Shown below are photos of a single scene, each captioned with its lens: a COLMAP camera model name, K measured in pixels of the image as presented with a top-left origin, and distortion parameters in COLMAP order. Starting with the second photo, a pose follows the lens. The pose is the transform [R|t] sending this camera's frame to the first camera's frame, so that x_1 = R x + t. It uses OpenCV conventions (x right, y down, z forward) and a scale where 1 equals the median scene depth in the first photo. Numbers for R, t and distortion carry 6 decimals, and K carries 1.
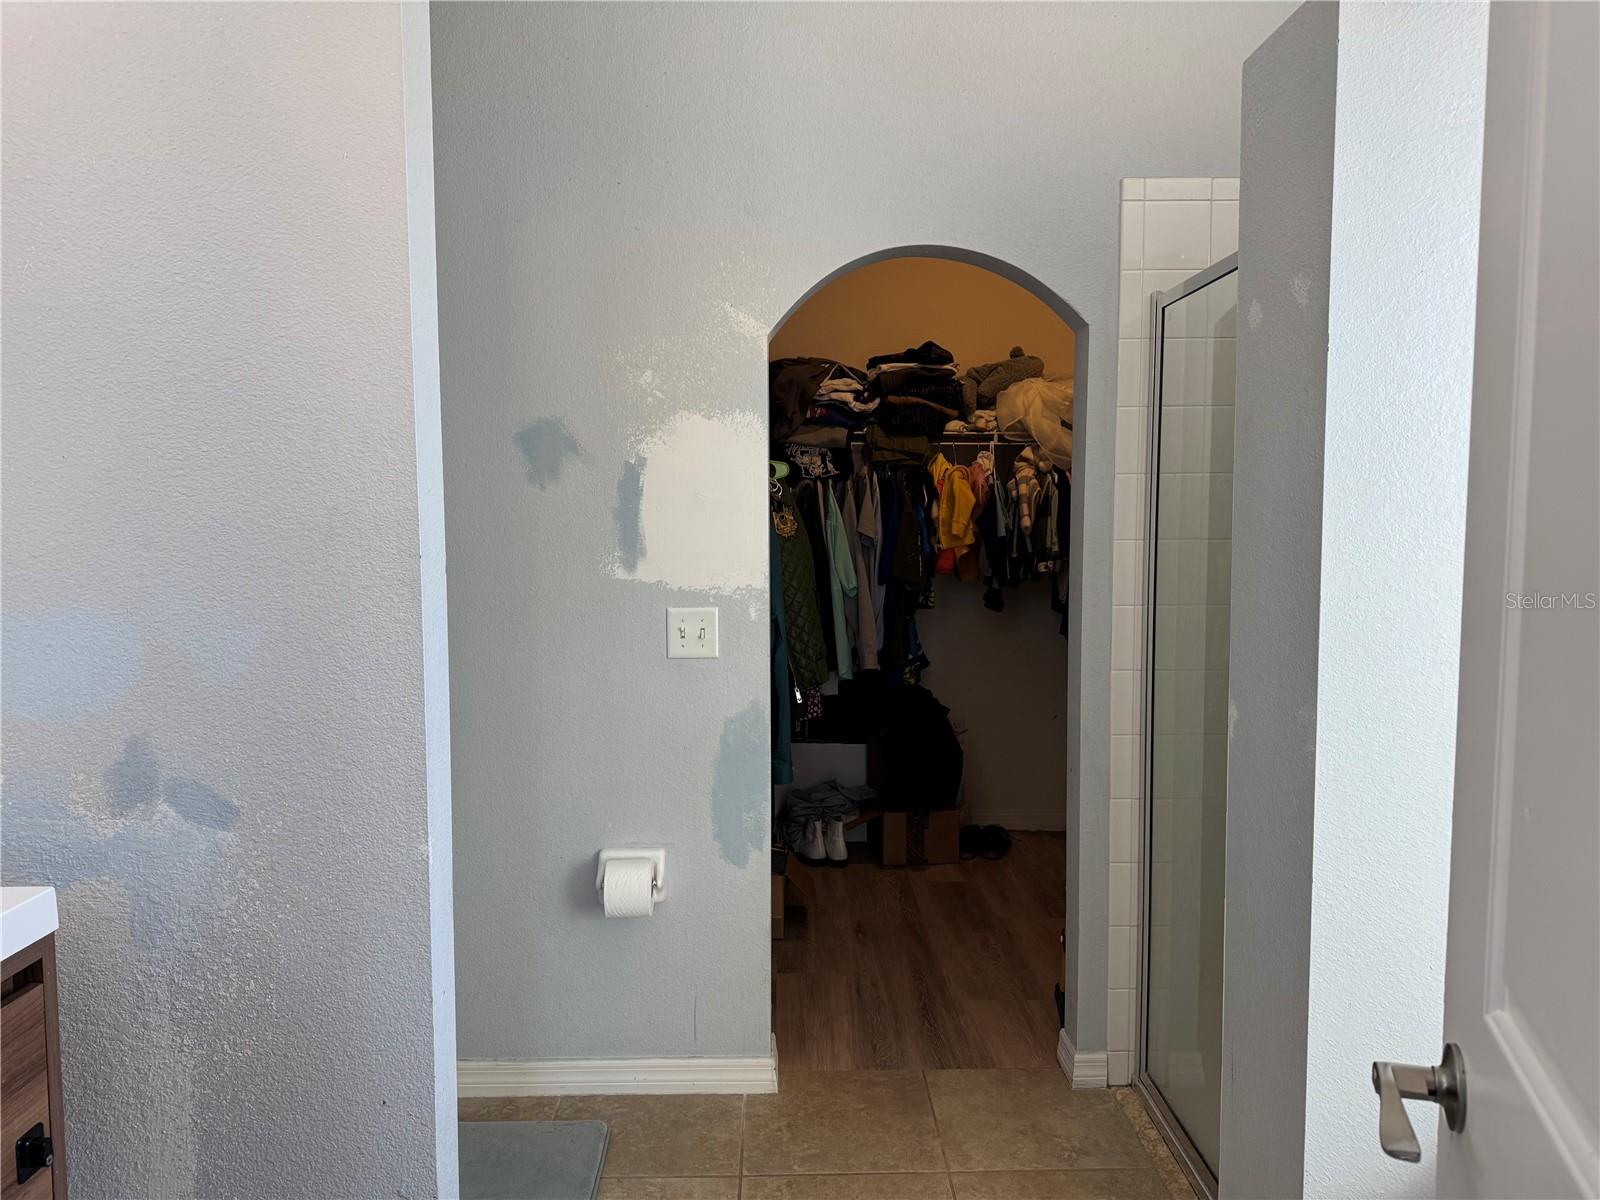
lens RADIAL K [[1113.3, 0, 800.0], [0, 1113.3, 600.0], [0, 0, 1]] dist [0.121665, -0.146605]
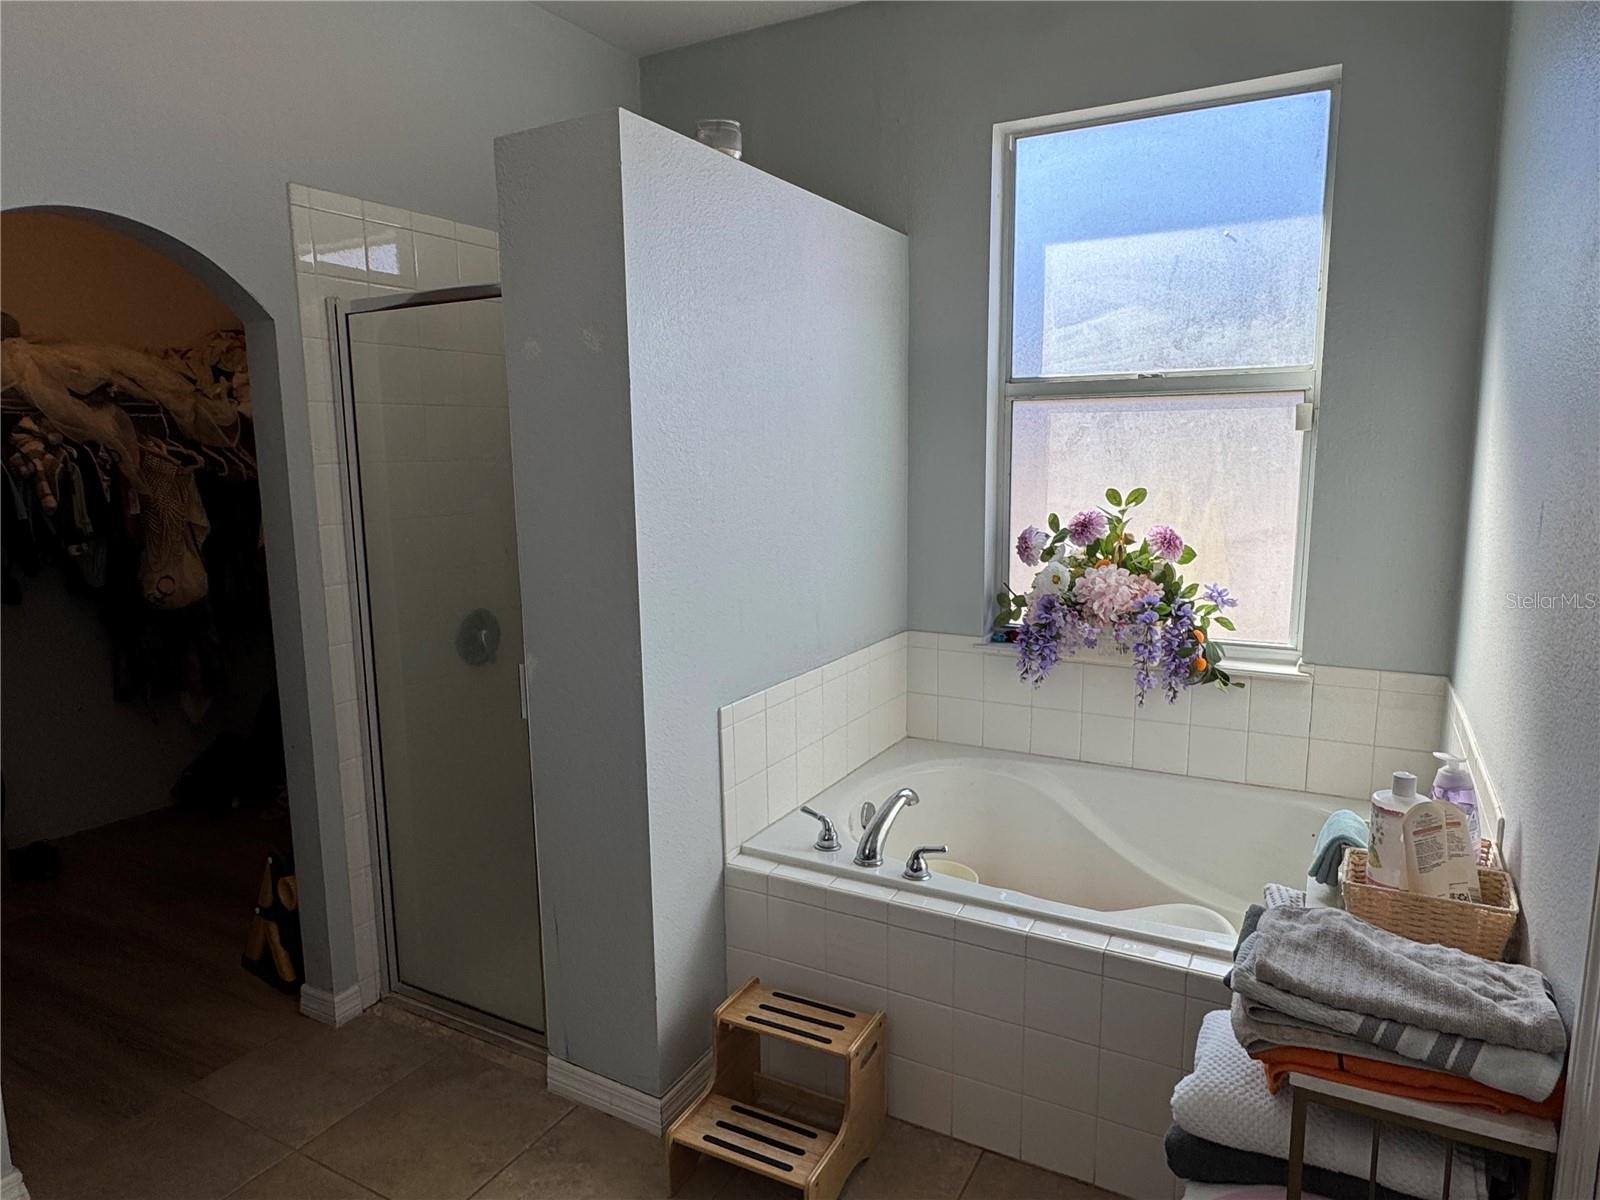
lens RADIAL K [[1015.1, 0, 796.2], [0, 1015.1, 601.6], [0, 0, 1]] dist [-0.004323, 0.004162]
pose [[0.499618, -0.133781, 0.855853, -0.202239], [0.081516, 0.990879, 0.107301, -0.028880], [-0.862402, 0.016157, 0.505967, 0.075481]]
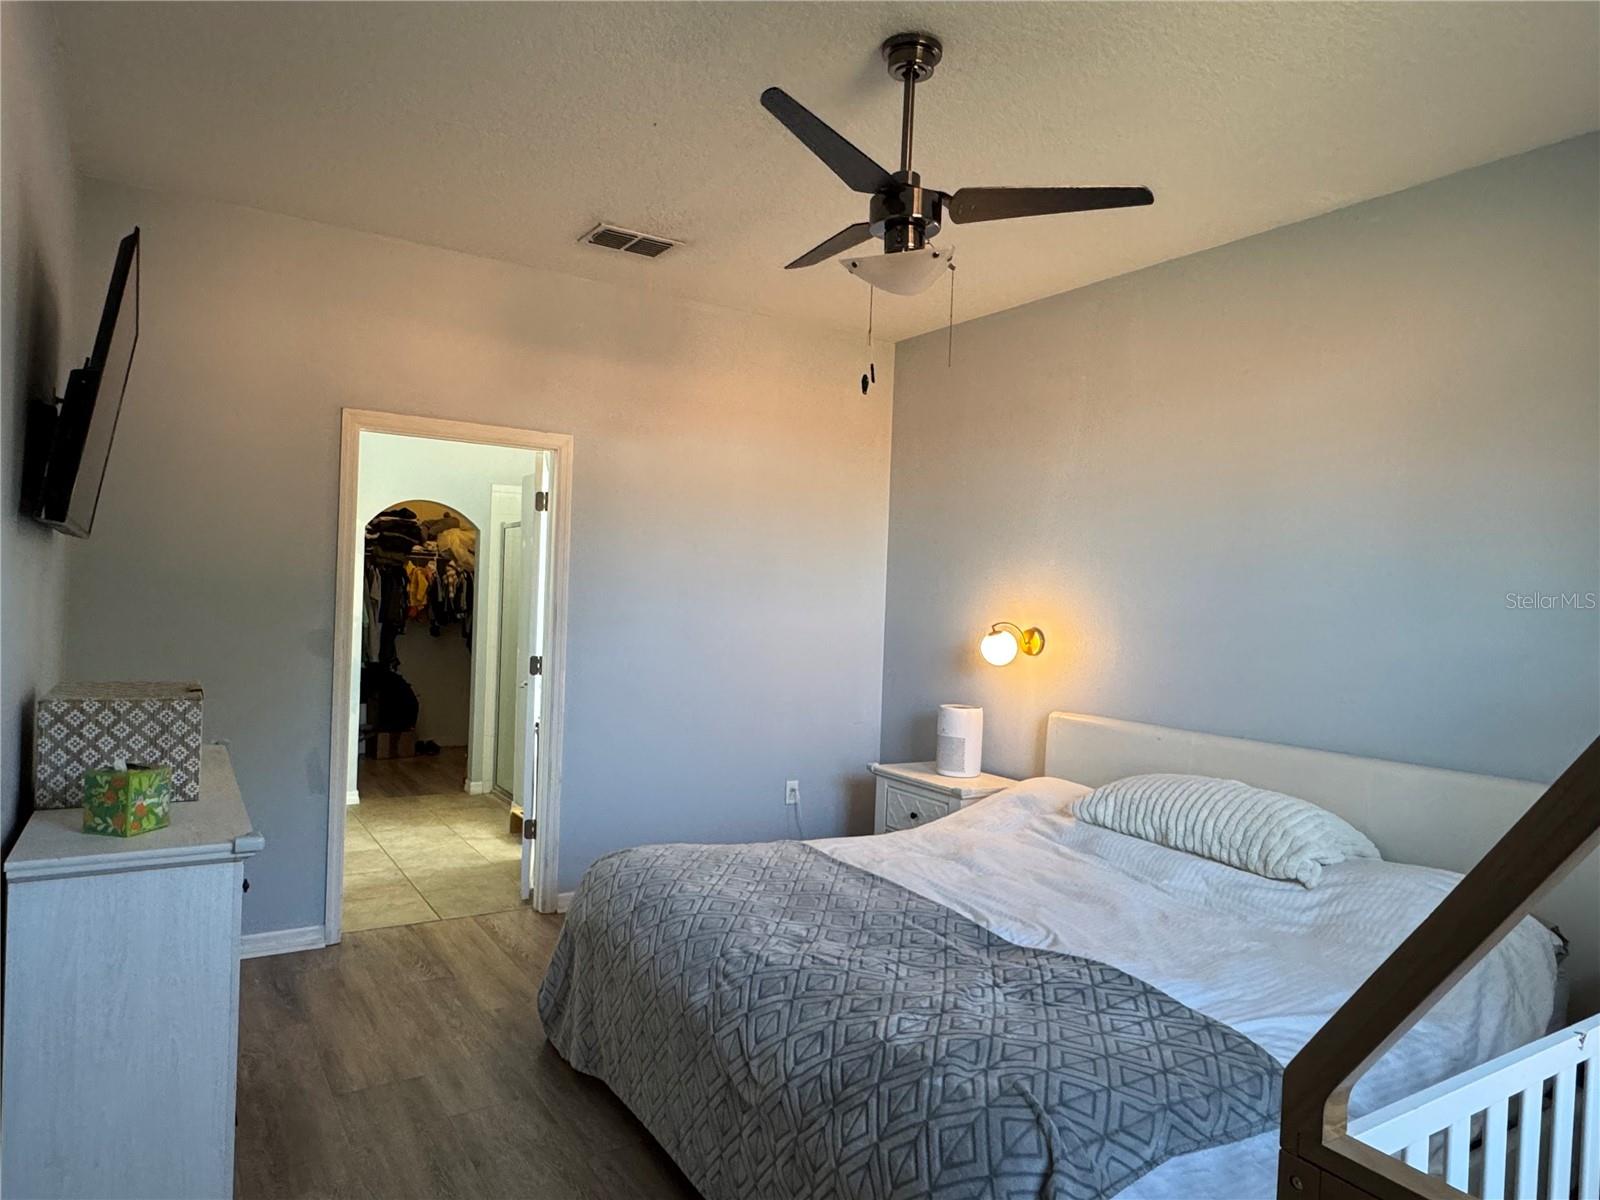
lens RADIAL K [[1015.1, 0, 796.2], [0, 1015.1, 601.6], [0, 0, 1]] dist [-0.004323, 0.004162]
pose [[0.850277, 0.031567, 0.525388, -0.261673], [0.003484, 0.997840, -0.065592, 0.074124], [-0.526324, 0.057602, 0.848331, -1.015227]]
